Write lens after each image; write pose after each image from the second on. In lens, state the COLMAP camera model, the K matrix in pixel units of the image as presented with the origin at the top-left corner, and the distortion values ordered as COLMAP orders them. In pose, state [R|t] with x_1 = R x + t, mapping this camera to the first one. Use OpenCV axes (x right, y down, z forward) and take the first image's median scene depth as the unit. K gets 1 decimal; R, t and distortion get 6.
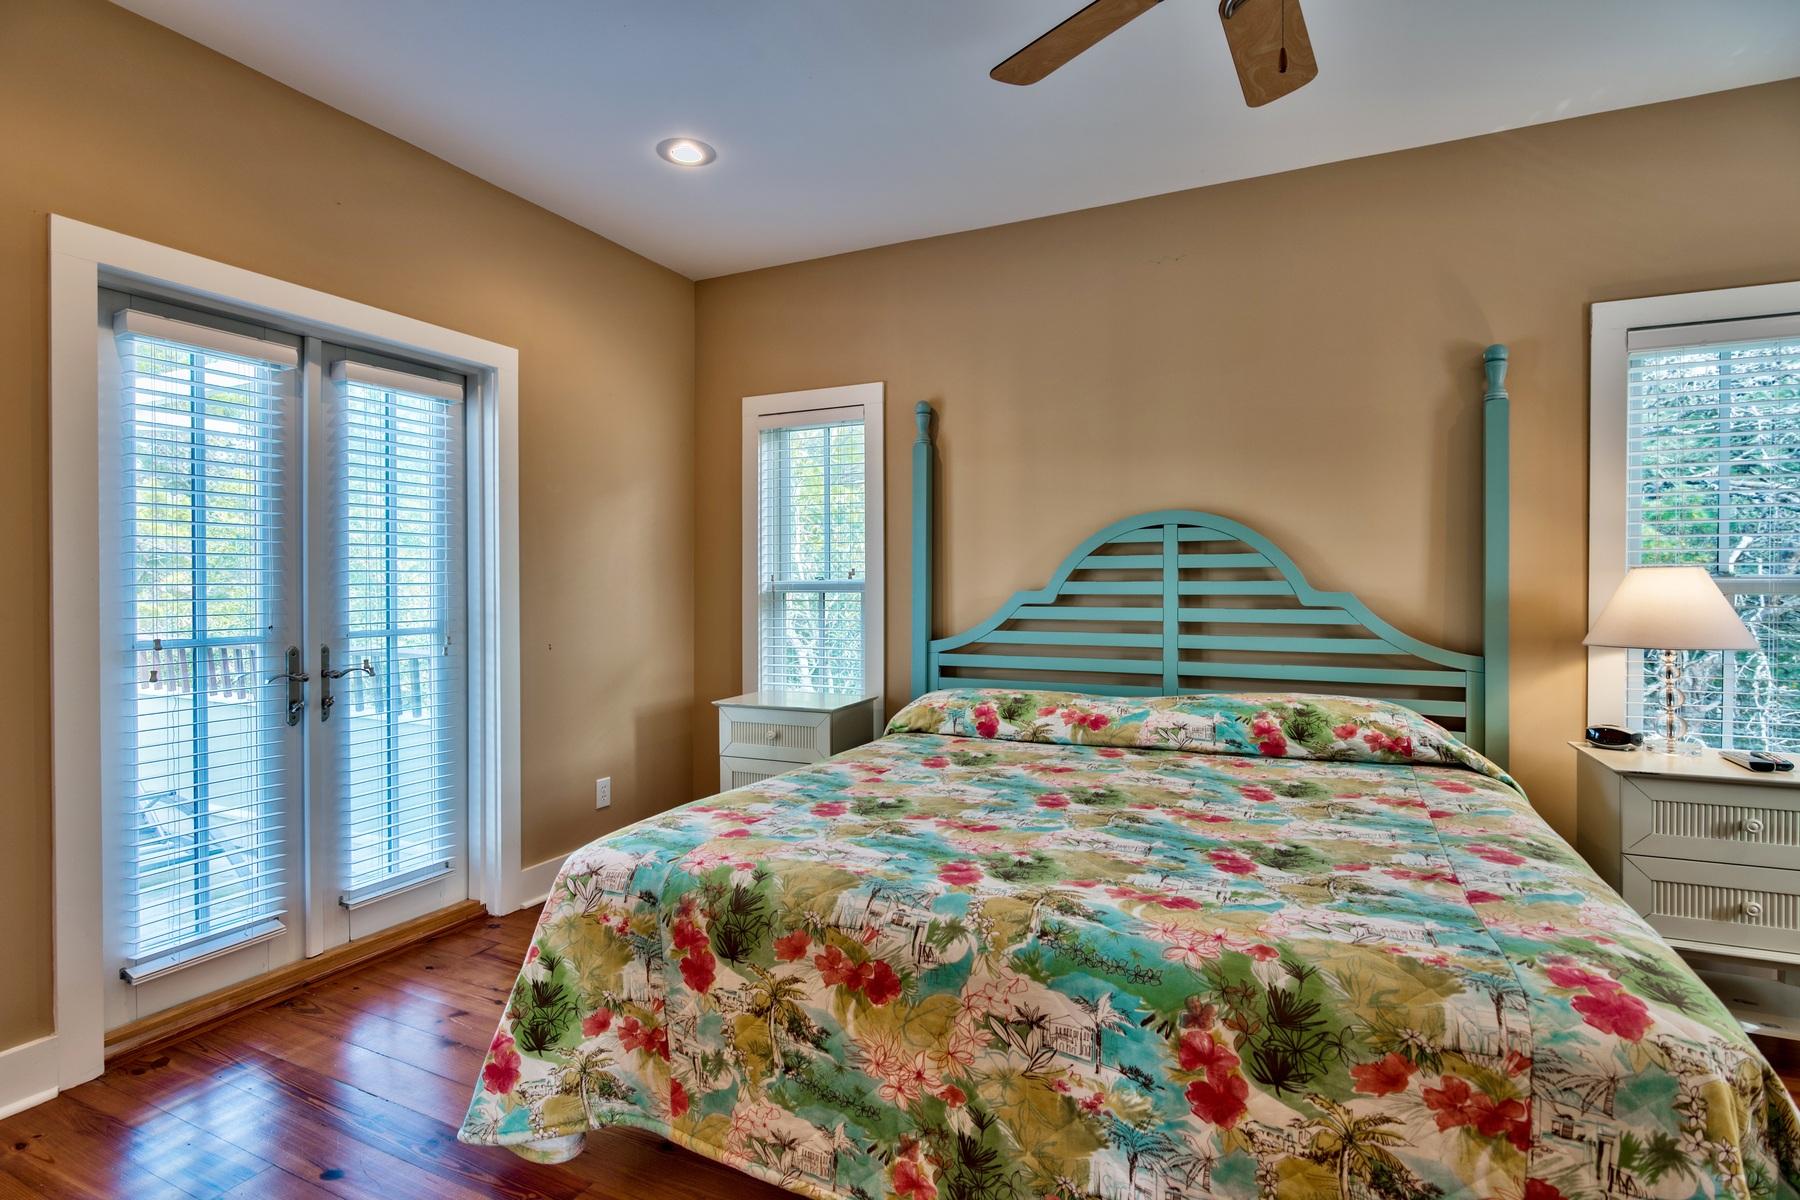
lens RADIAL K [[911.3, 0, 910.3], [0, 911.3, 570.3], [0, 0, 1]] dist [0.004700, 0.000575]
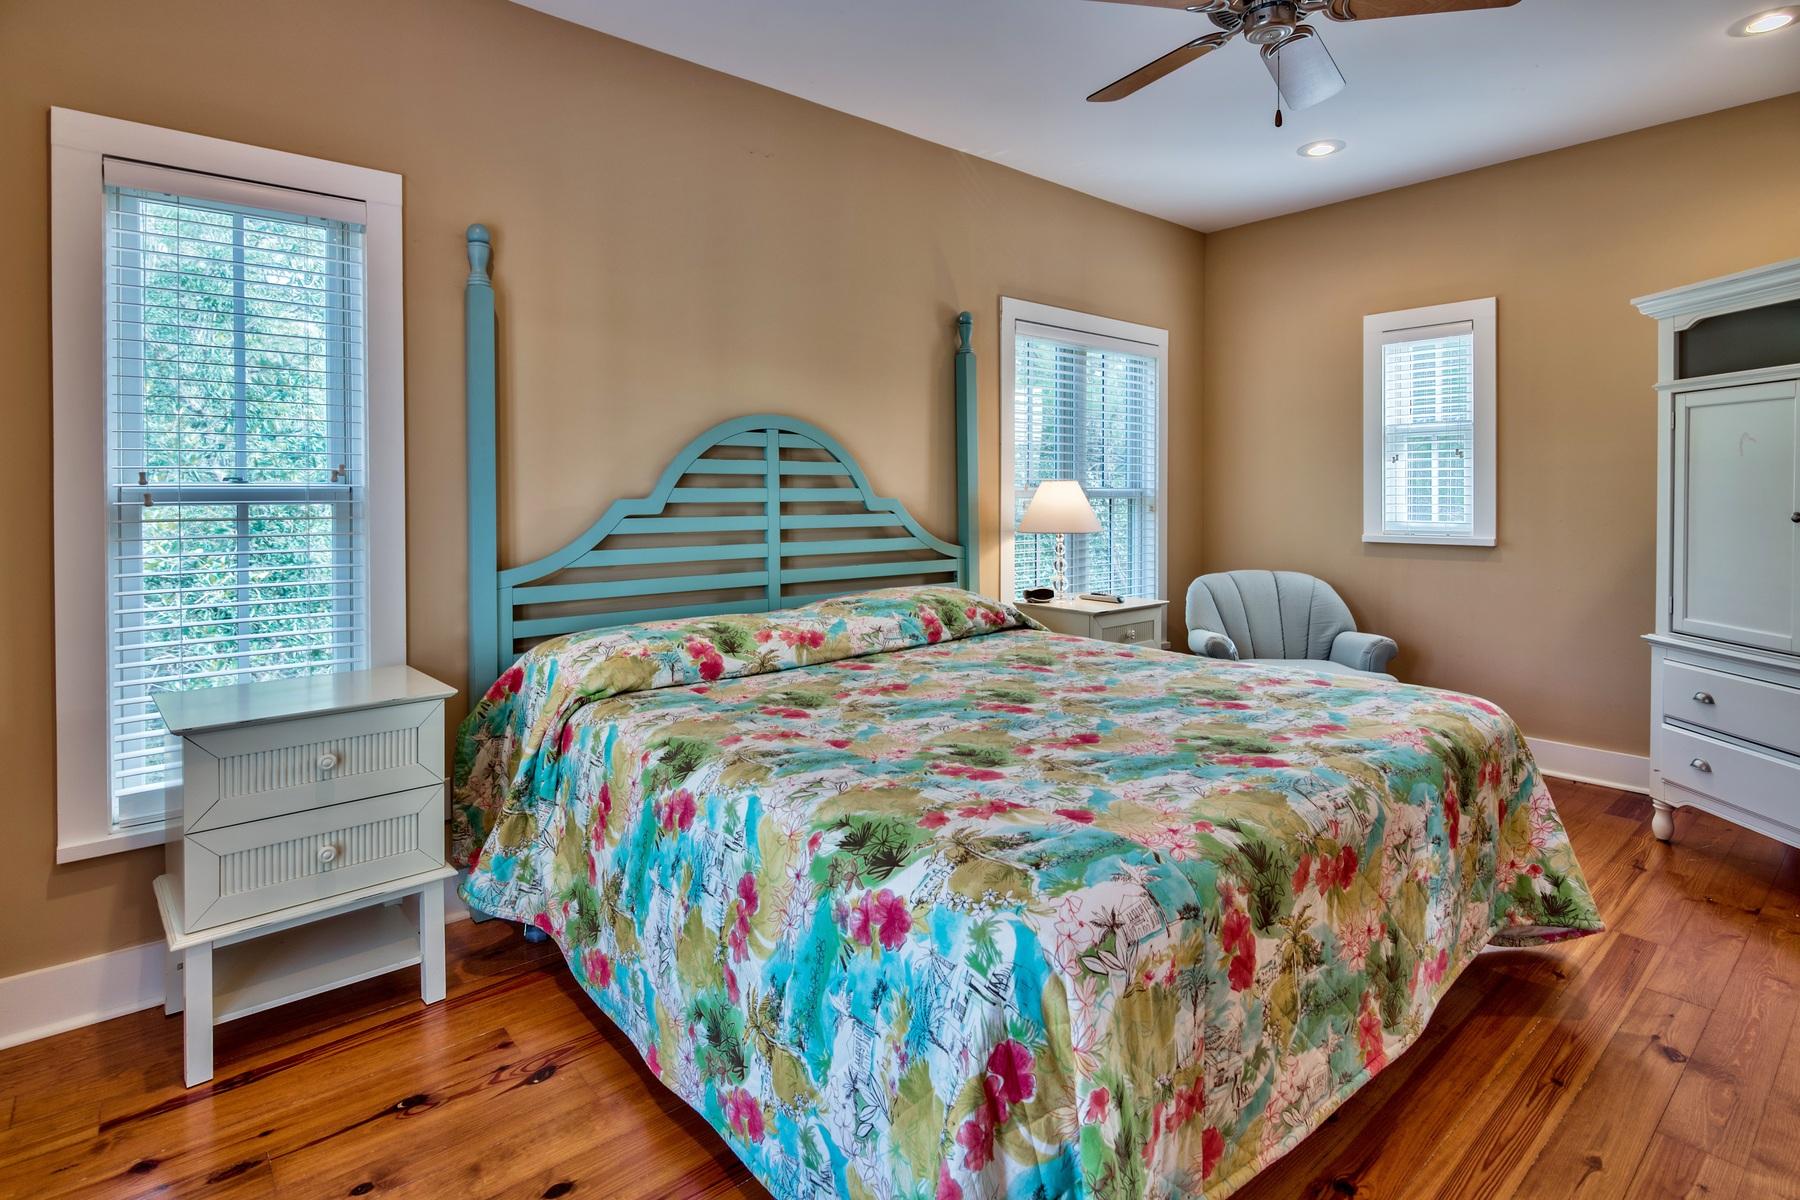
lens RADIAL K [[923.5, 0, 899.1], [0, 923.5, 497.2], [0, 0, 1]] dist [-0.014664, 0.000173]
pose [[0.410492, -0.002967, 0.911859, -0.617534], [-0.010351, 0.999915, 0.007913, 0.014072], [-0.911805, -0.012686, 0.410427, 0.537673]]
